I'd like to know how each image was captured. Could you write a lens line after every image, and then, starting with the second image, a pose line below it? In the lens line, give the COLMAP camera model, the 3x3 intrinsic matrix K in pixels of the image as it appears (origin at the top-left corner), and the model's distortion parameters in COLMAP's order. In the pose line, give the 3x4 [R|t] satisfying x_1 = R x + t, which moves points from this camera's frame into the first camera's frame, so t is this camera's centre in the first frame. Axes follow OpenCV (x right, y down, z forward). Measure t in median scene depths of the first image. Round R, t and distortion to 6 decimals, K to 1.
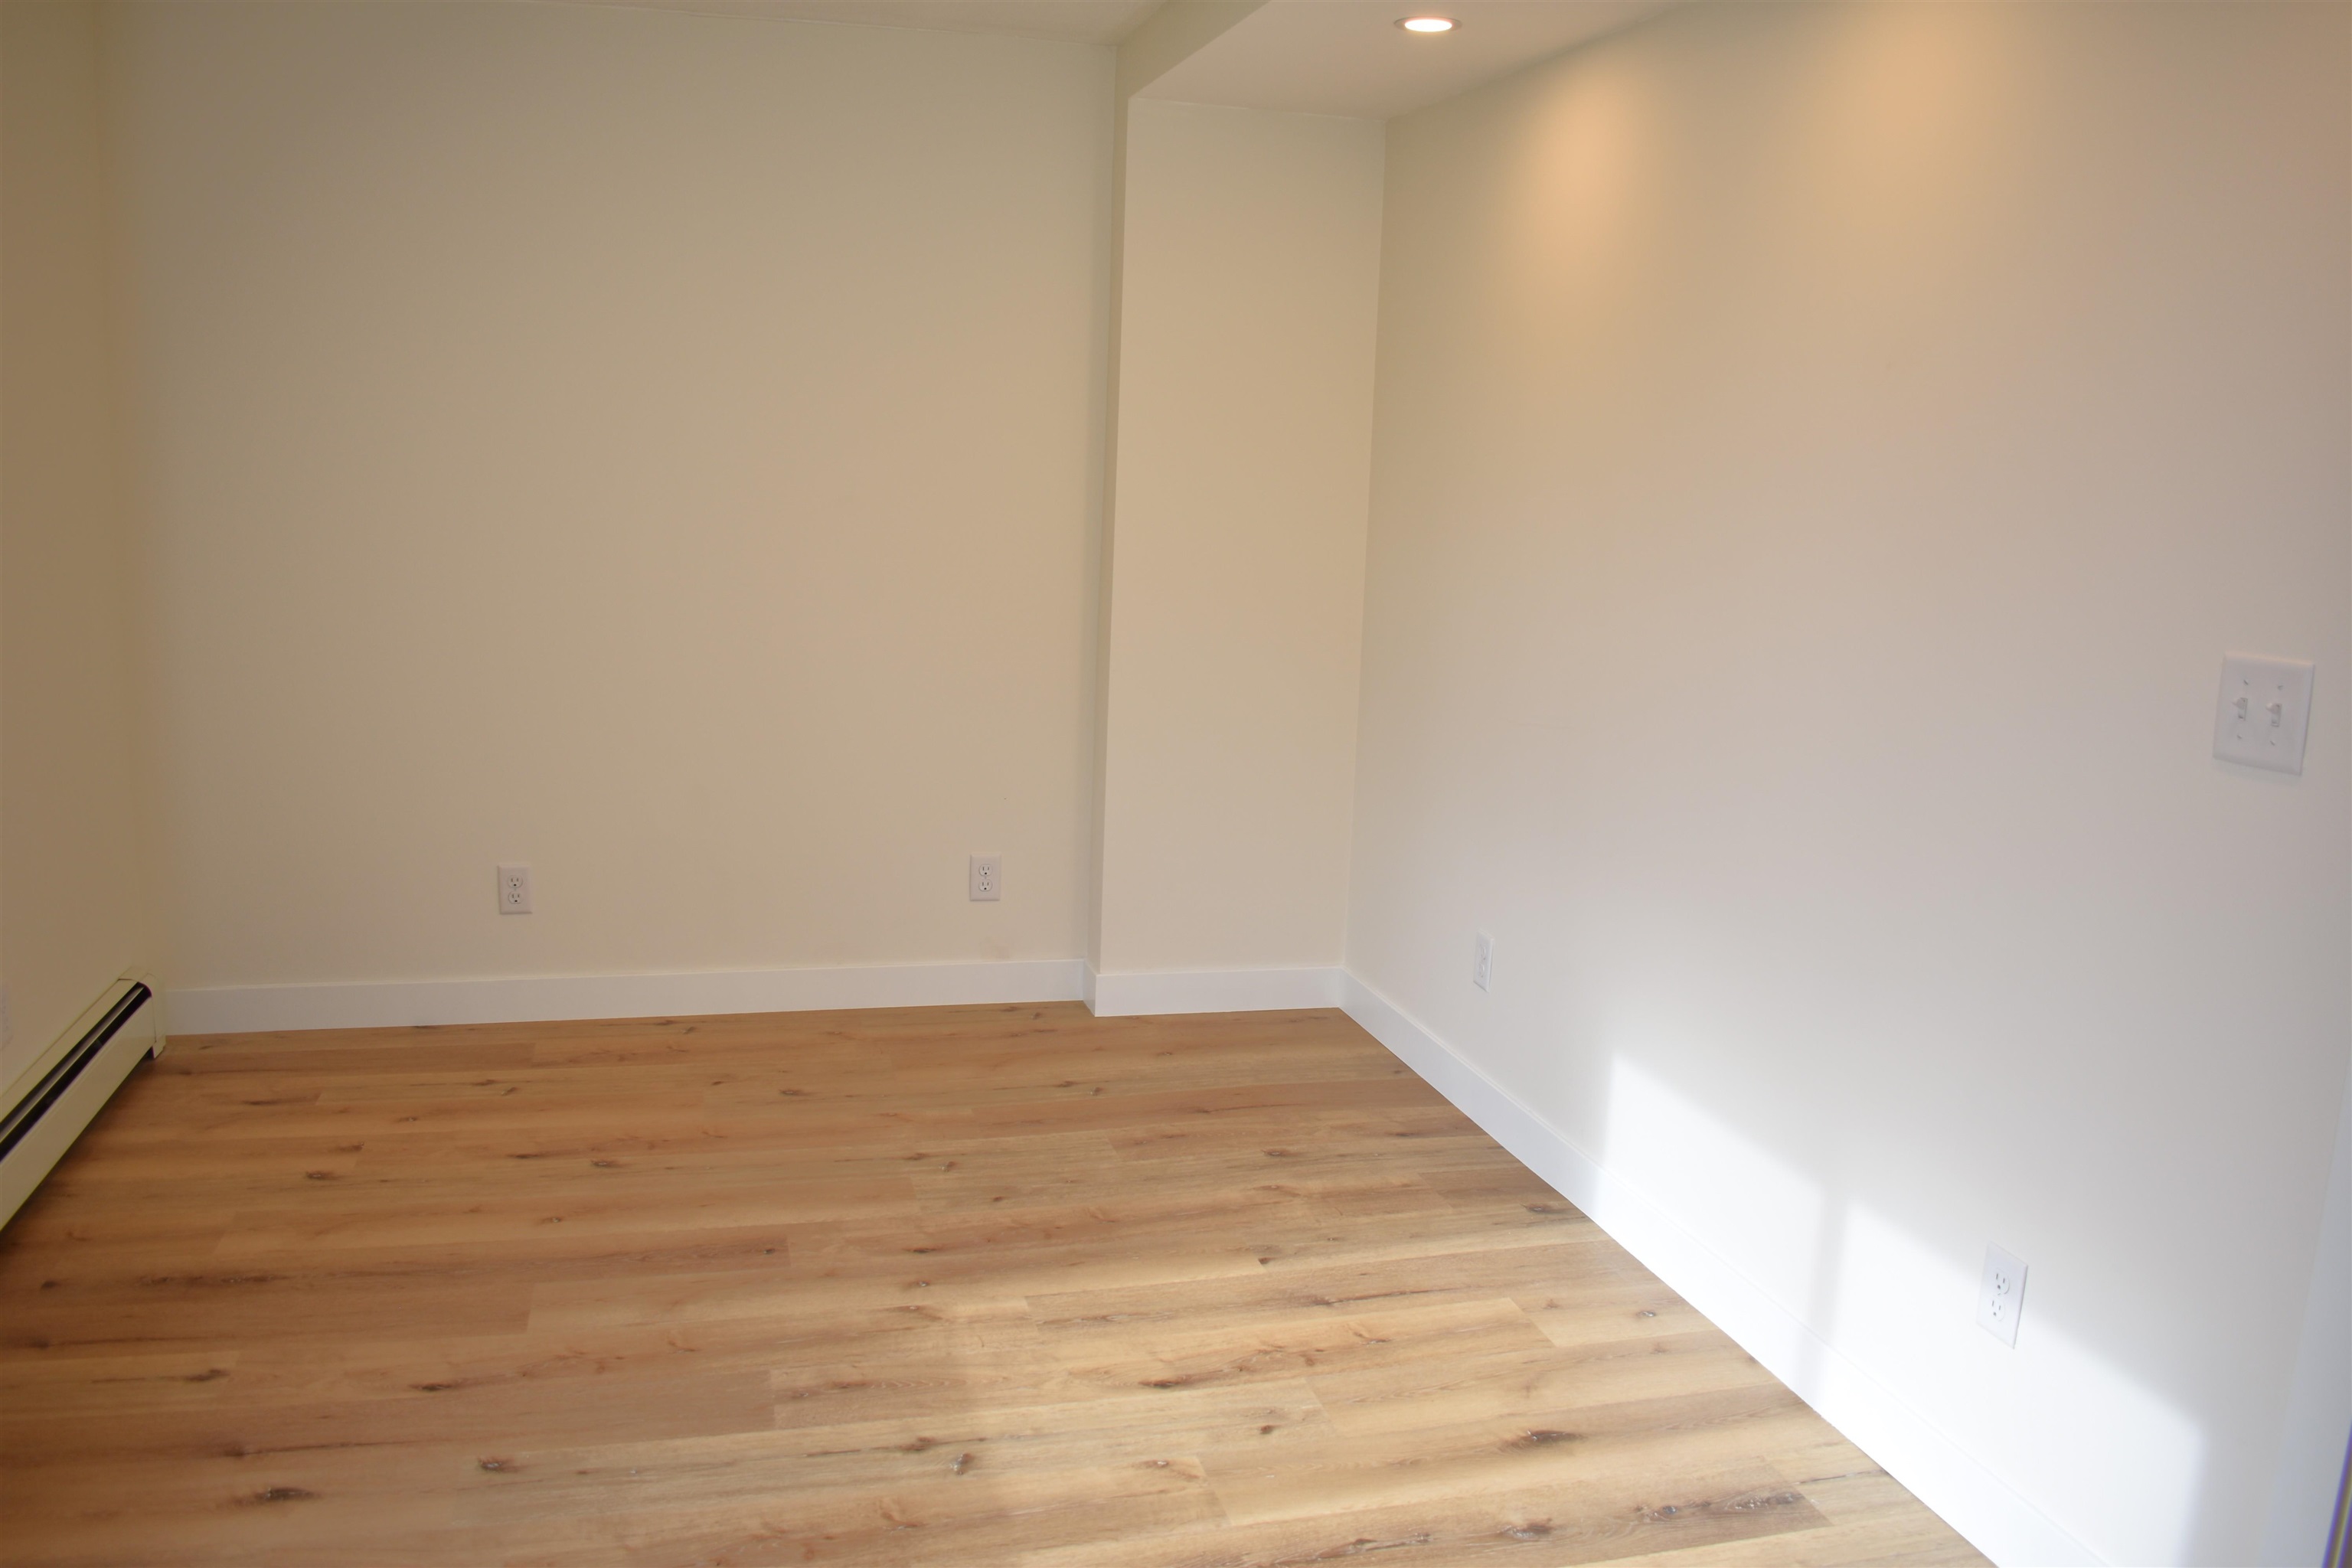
lens RADIAL K [[1839.7, 0, 1174.1], [0, 1839.7, 785.0], [0, 0, 1]] dist [-0.096689, 0.018330]
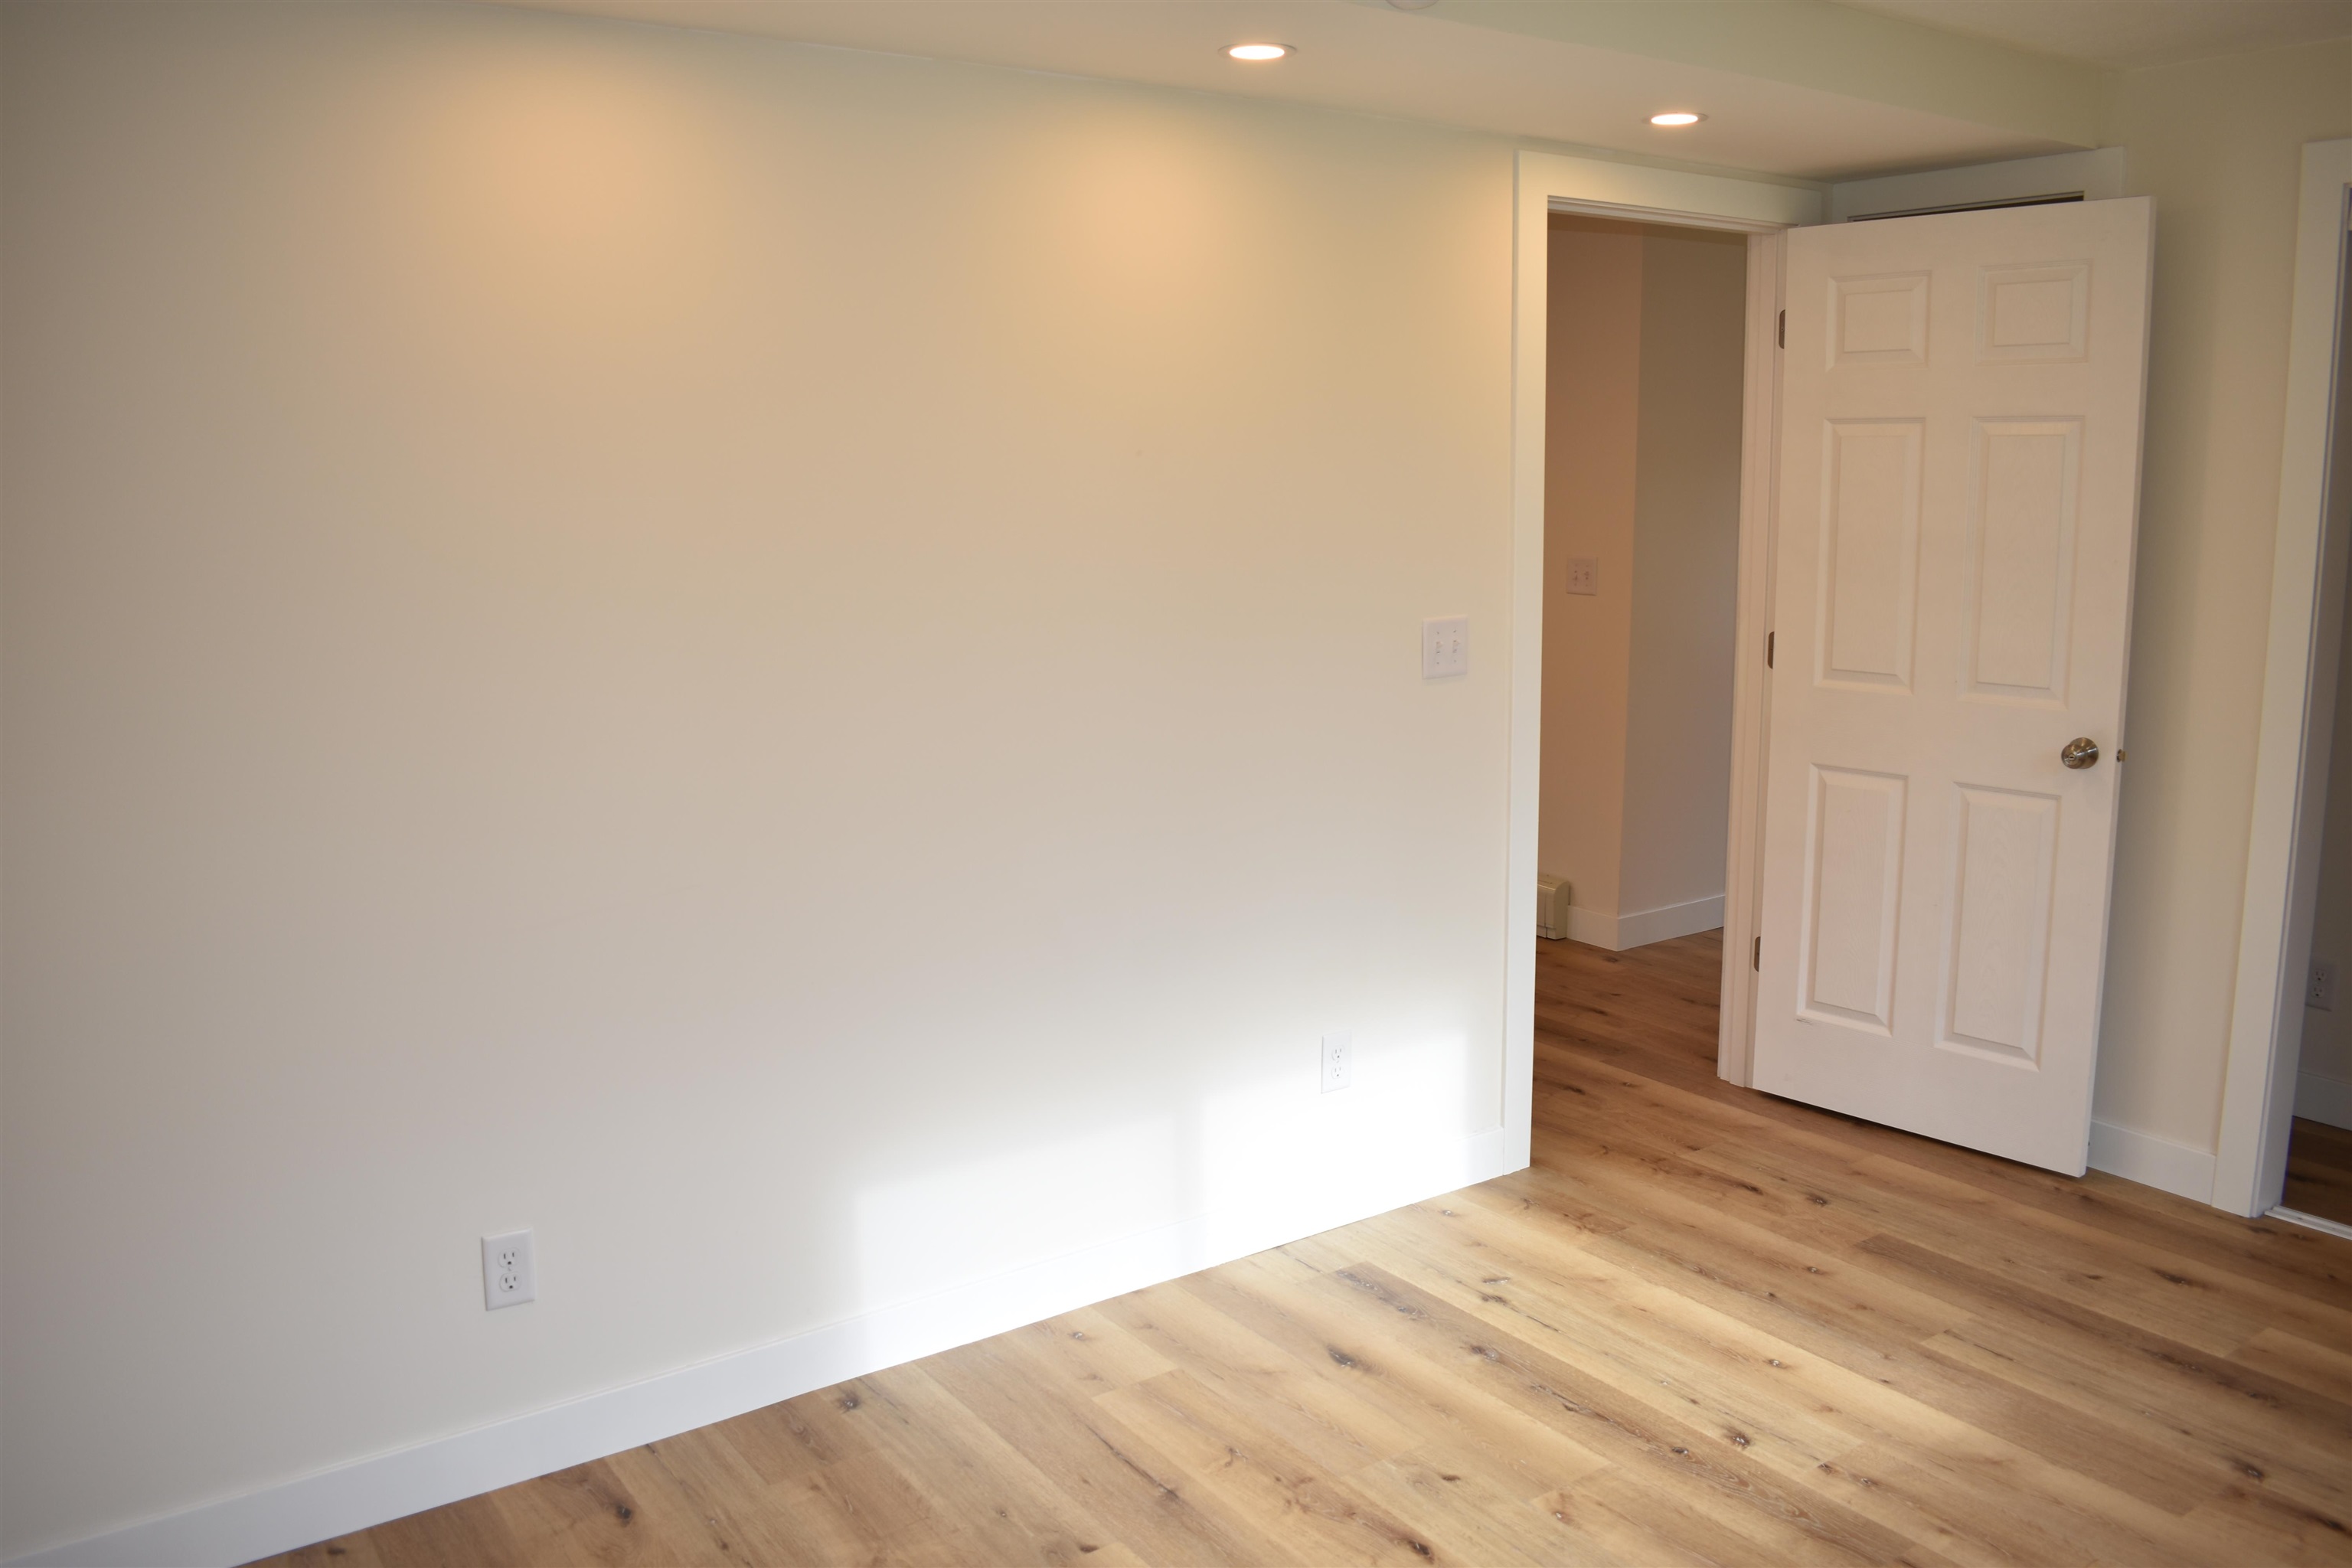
lens RADIAL K [[1839.7, 0, 1174.9], [0, 1839.7, 780.4], [0, 0, 1]] dist [-0.096689, 0.018330]
pose [[-0.349607, -0.185687, 0.918311, -0.706611], [0.166117, 0.952348, 0.255811, -0.293850], [-0.922052, 0.241981, -0.302102, 1.237529]]
